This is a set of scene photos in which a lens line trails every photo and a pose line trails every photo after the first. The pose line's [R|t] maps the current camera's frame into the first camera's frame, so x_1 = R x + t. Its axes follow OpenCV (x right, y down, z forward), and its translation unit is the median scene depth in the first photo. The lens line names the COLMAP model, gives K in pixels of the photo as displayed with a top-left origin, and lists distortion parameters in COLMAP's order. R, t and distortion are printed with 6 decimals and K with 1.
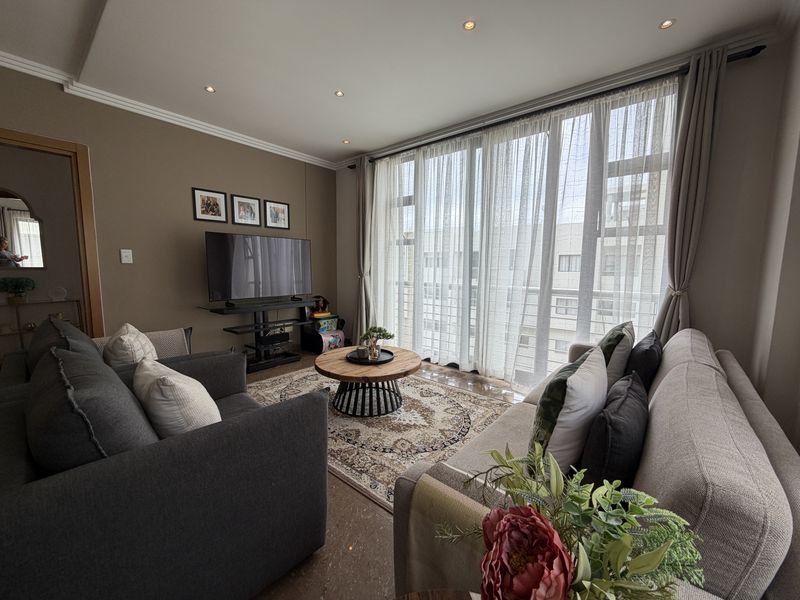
lens RADIAL K [[318.3, 0, 396.7], [0, 318.3, 300.7], [0, 0, 1]] dist [-0.000985, 0.000062]
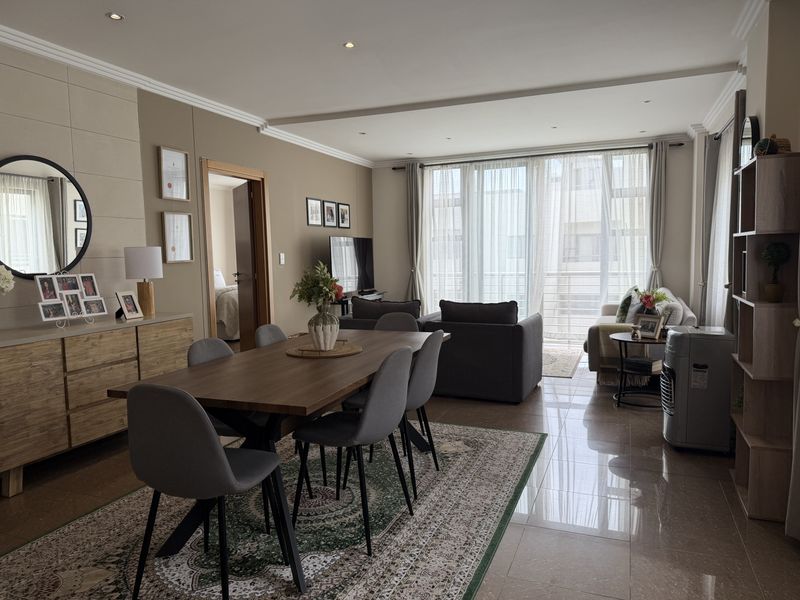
lens RADIAL K [[562.4, 0, 400.0], [0, 562.4, 300.0], [0, 0, 1]] dist [0.111590, -0.194301]
pose [[0.947724, -0.056662, 0.314020, -1.147877], [0.067340, 0.997459, -0.023251, 0.101147], [-0.311904, 0.043181, 0.949132, -1.212428]]
